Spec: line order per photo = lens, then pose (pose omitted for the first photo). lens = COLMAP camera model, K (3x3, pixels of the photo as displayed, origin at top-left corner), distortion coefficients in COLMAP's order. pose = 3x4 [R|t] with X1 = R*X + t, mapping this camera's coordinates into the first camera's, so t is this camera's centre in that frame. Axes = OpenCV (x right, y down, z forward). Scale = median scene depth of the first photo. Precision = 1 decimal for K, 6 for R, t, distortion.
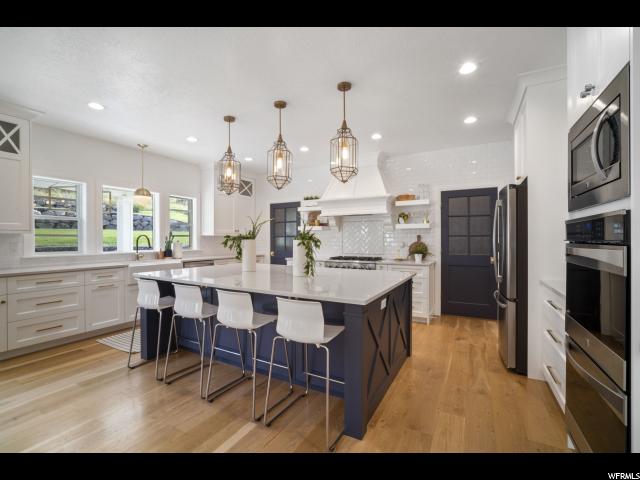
lens RADIAL K [[284.7, 0, 321.2], [0, 284.7, 236.6], [0, 0, 1]] dist [0.000625, 0.000302]
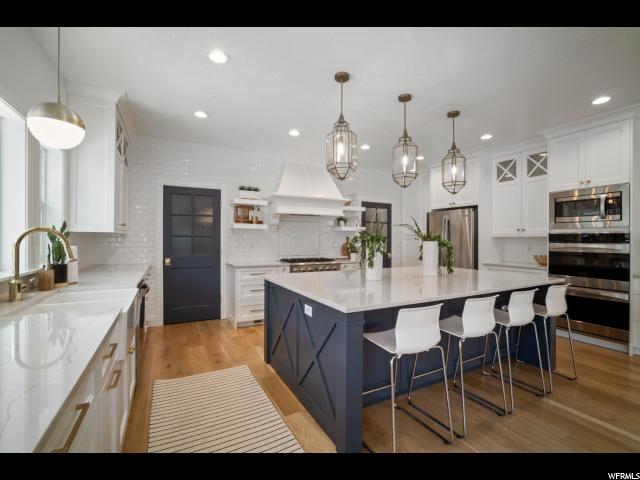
lens RADIAL K [[289.5, 0, 320.0], [0, 289.5, 240.0], [0, 0, 1]] dist [-0.035980, -0.000046]
pose [[0.552807, 0.001995, 0.833307, -0.715935], [-0.013536, 0.999887, 0.006587, 0.001739], [-0.833200, -0.014921, 0.552771, 0.477897]]
